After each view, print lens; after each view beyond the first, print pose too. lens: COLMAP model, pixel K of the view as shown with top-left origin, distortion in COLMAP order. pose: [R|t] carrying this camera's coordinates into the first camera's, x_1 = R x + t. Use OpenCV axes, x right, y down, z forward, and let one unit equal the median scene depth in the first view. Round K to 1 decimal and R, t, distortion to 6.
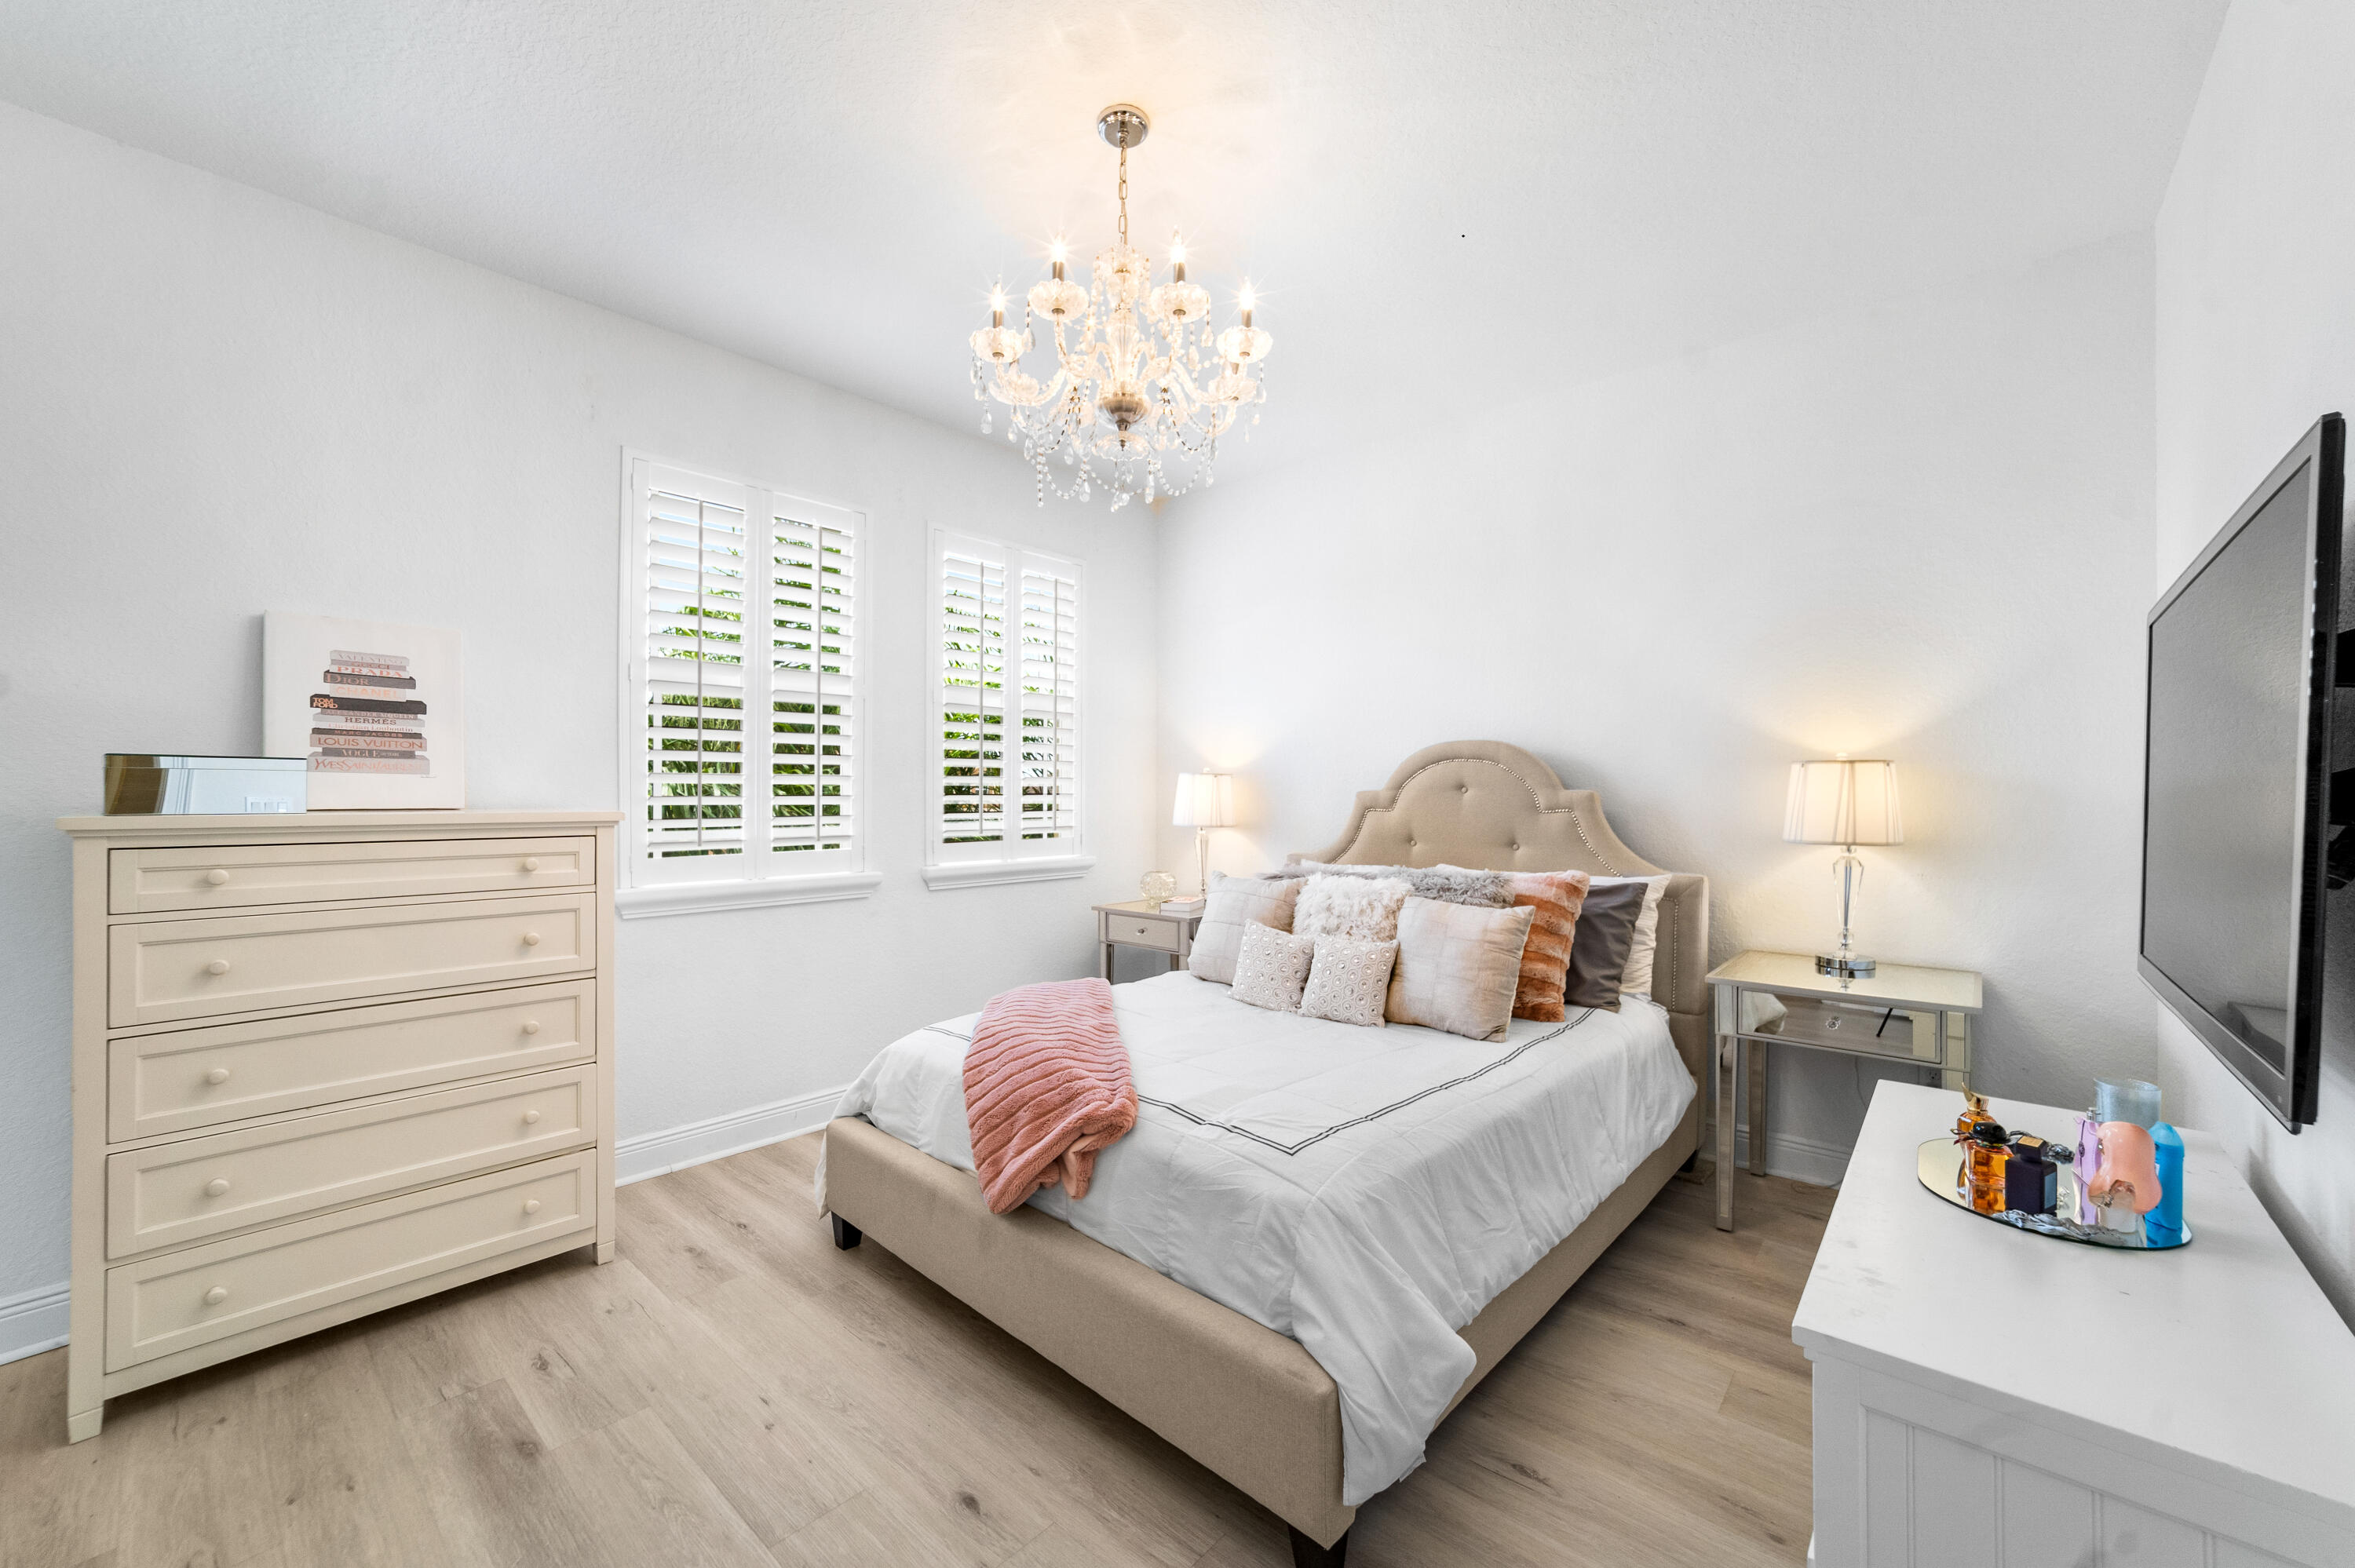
lens RADIAL K [[926.8, 0, 1155.9], [0, 926.8, 786.4], [0, 0, 1]] dist [-0.026632, 0.010460]
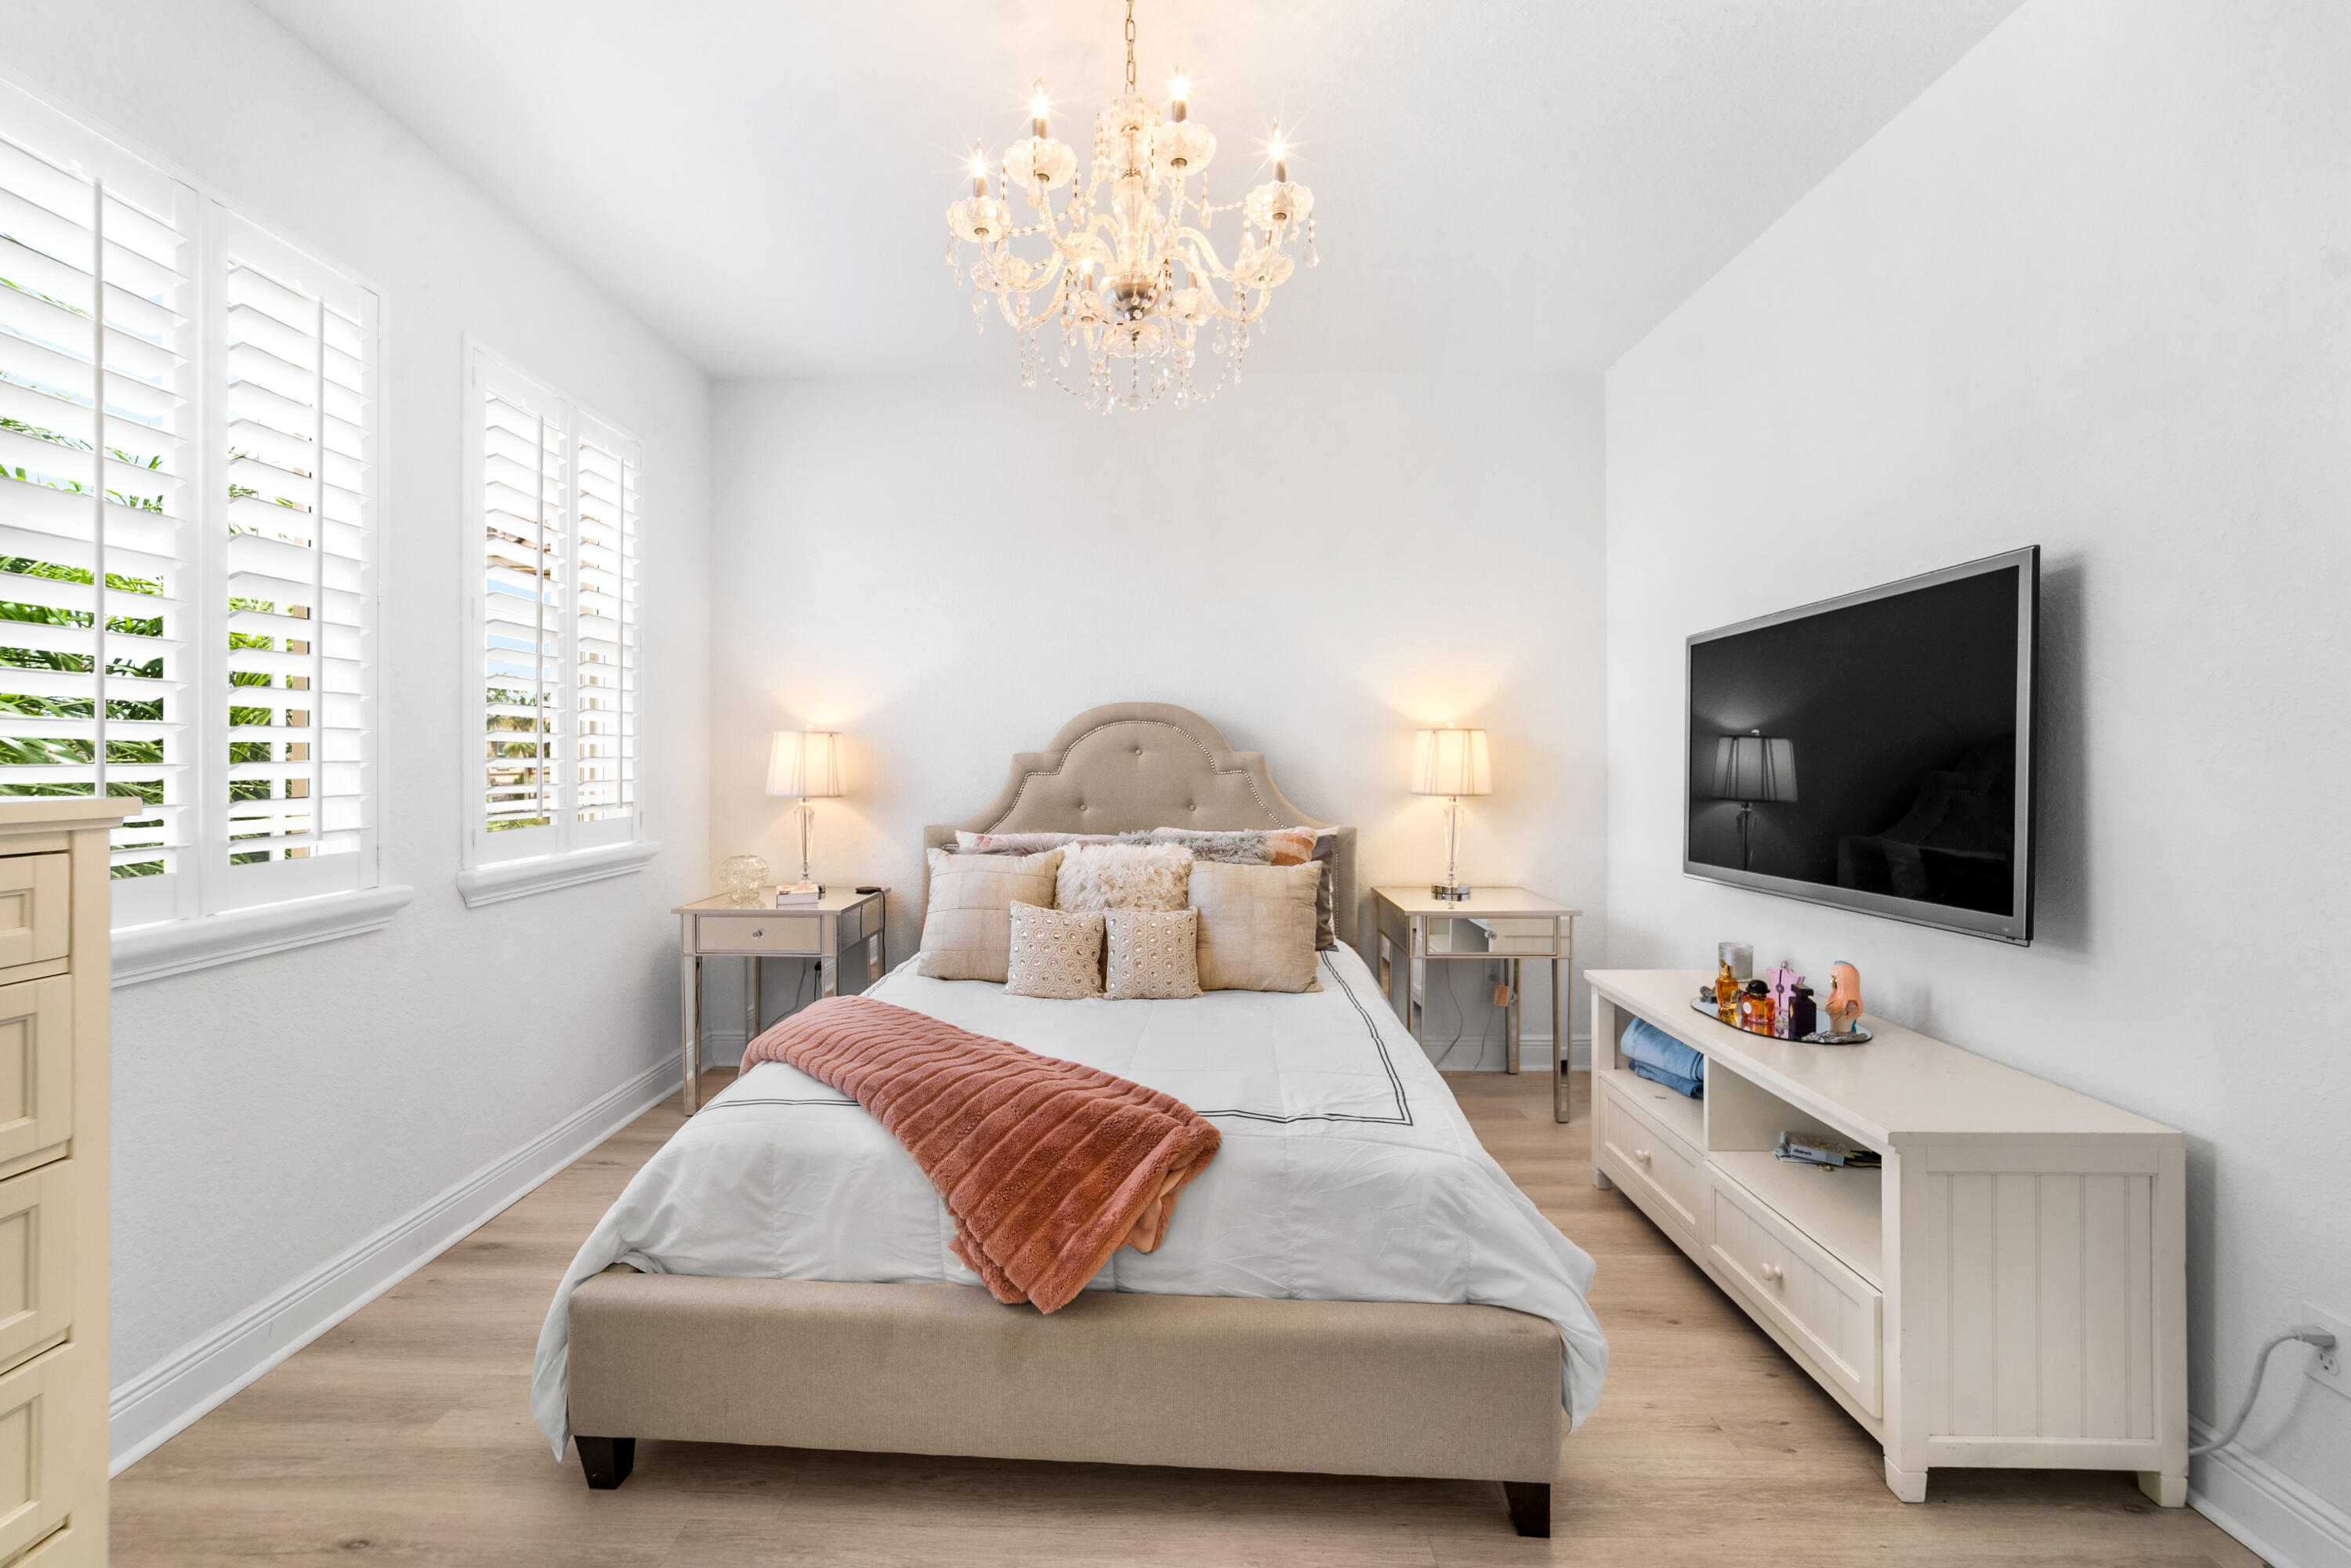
lens RADIAL K [[995.4, 0, 1147.3], [0, 995.4, 752.3], [0, 0, 1]] dist [-0.028732, 0.013331]
pose [[0.756135, 0.000129, 0.654416, -0.462264], [-0.003295, 0.999988, 0.003609, 0.000133], [-0.654408, -0.004886, 0.756126, 0.239187]]
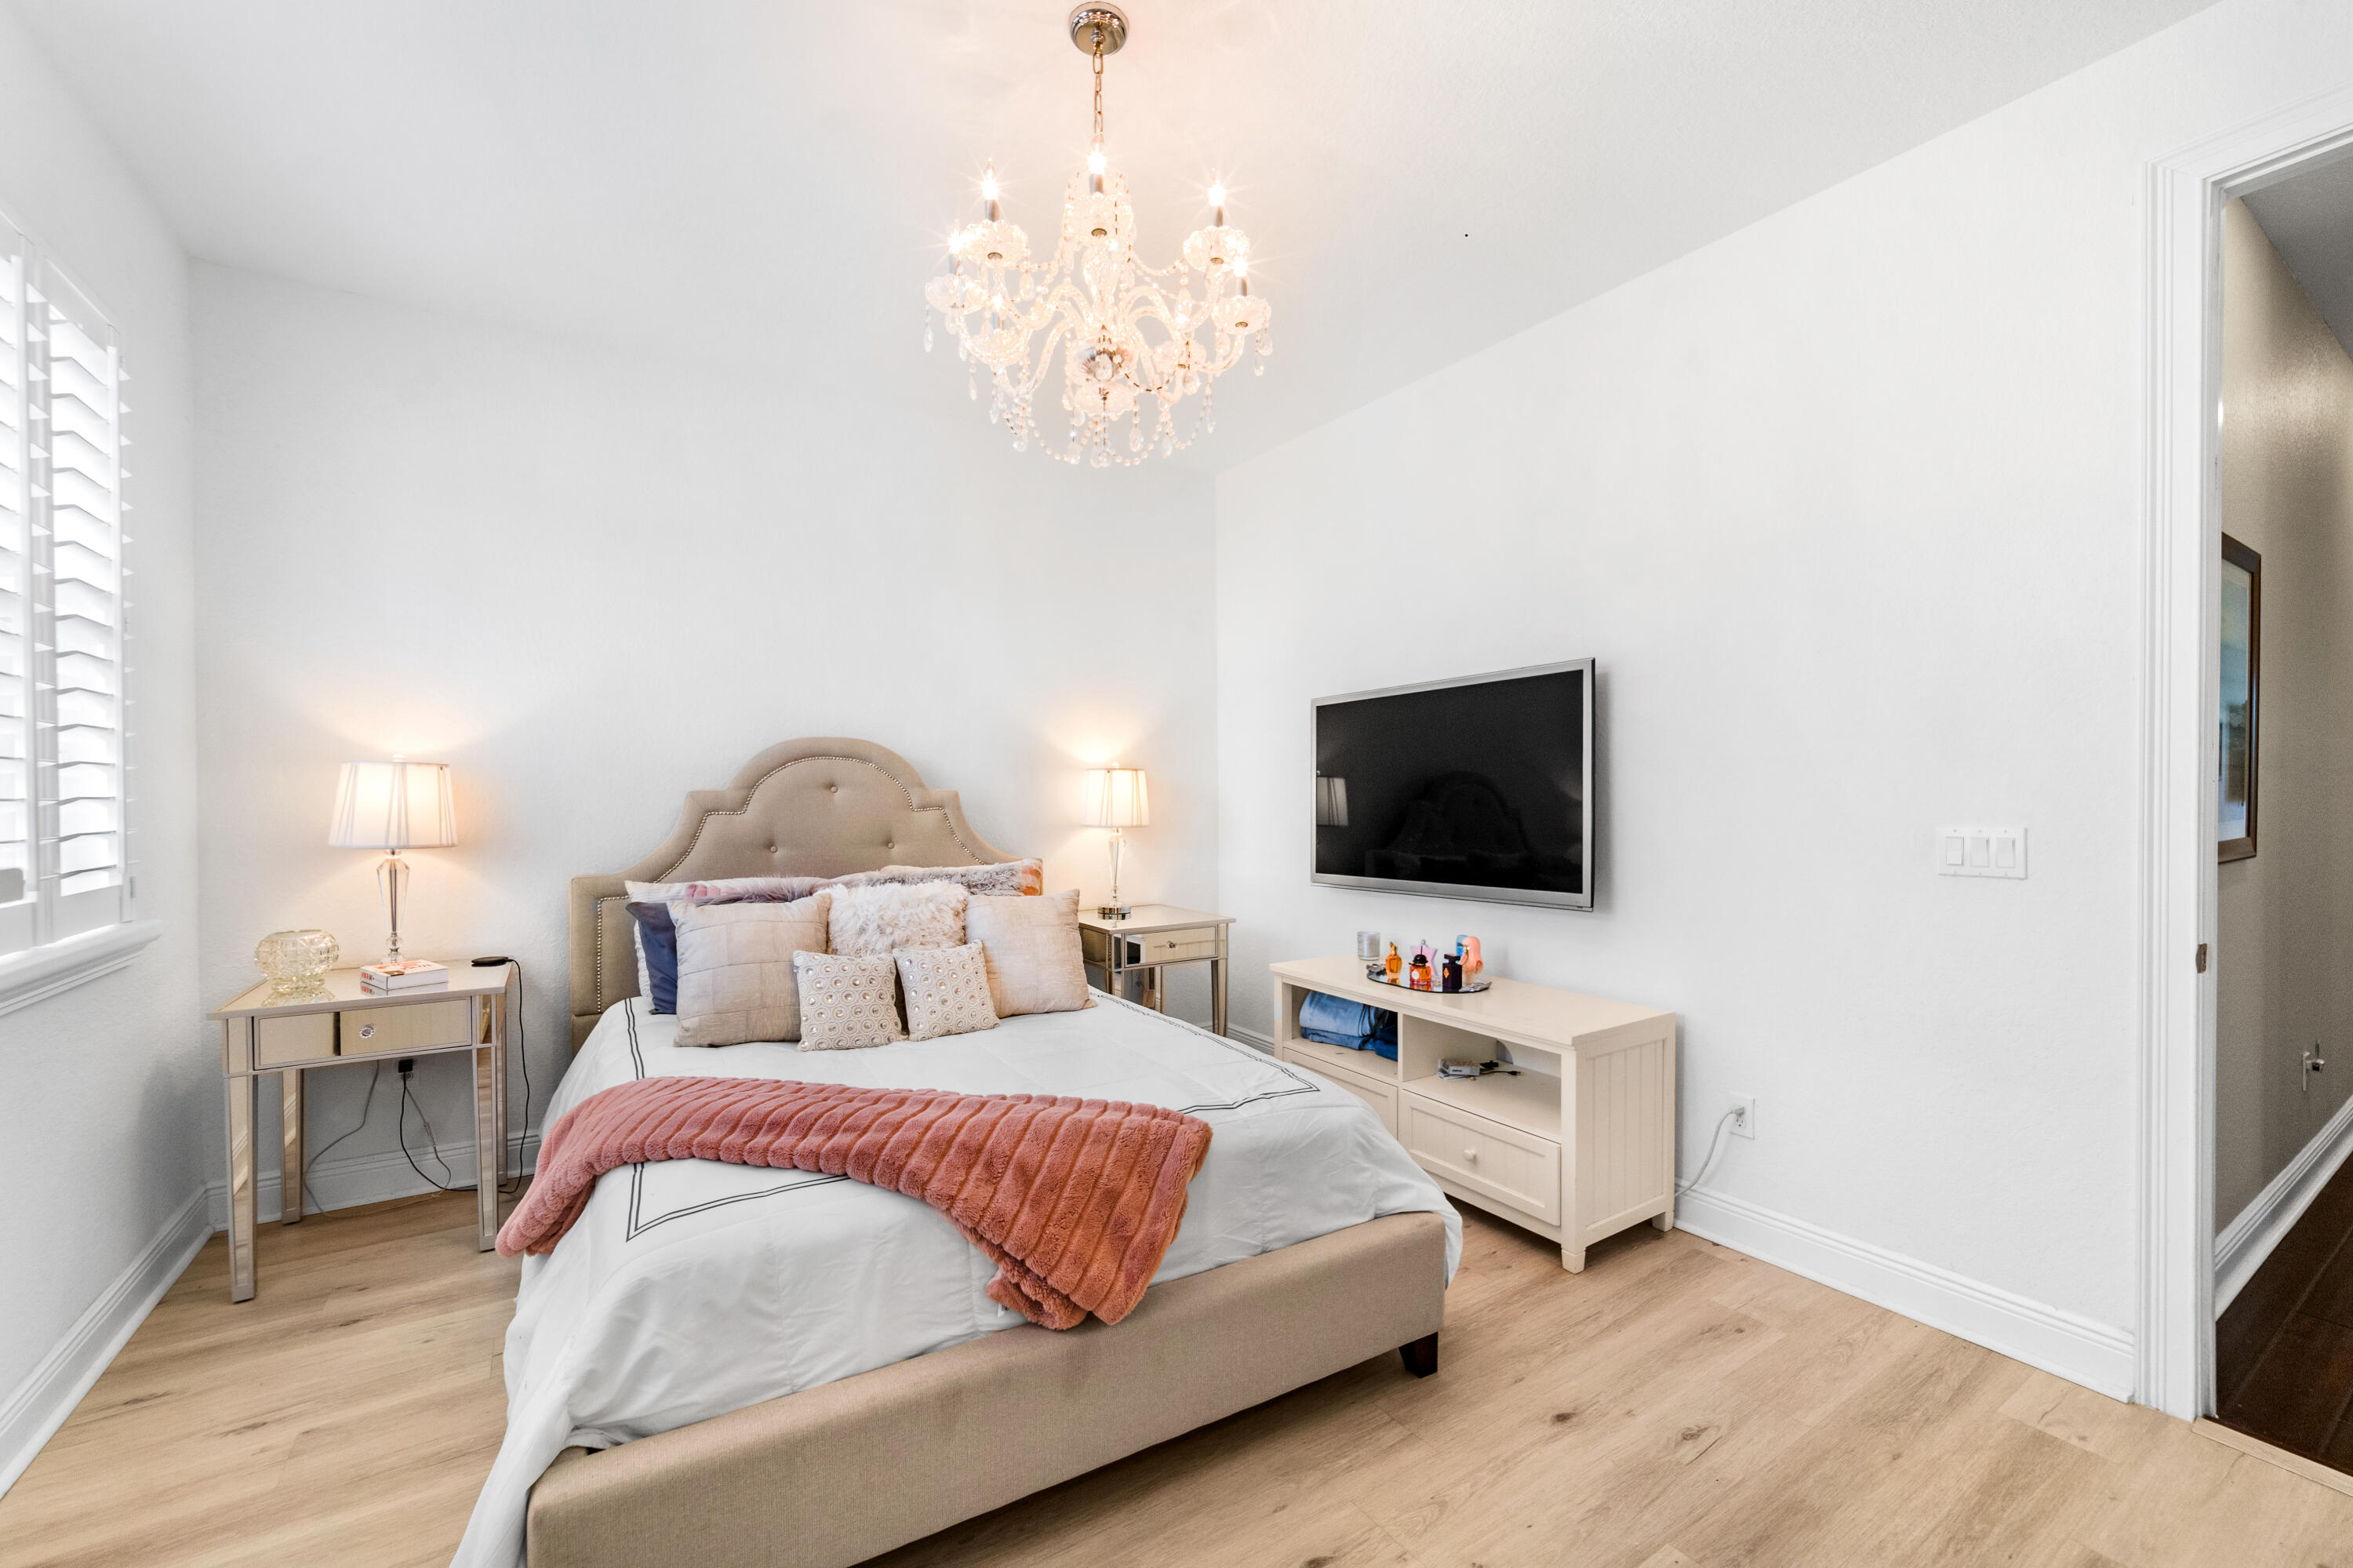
lens RADIAL K [[960.4, 0, 1163.2], [0, 960.4, 796.5], [0, 0, 1]] dist [-0.026194, 0.012404]
pose [[0.258403, -0.007131, 0.966011, -0.686628], [-0.004004, 0.999956, 0.008452, 0.001839], [-0.966029, -0.006052, 0.258364, 0.536909]]
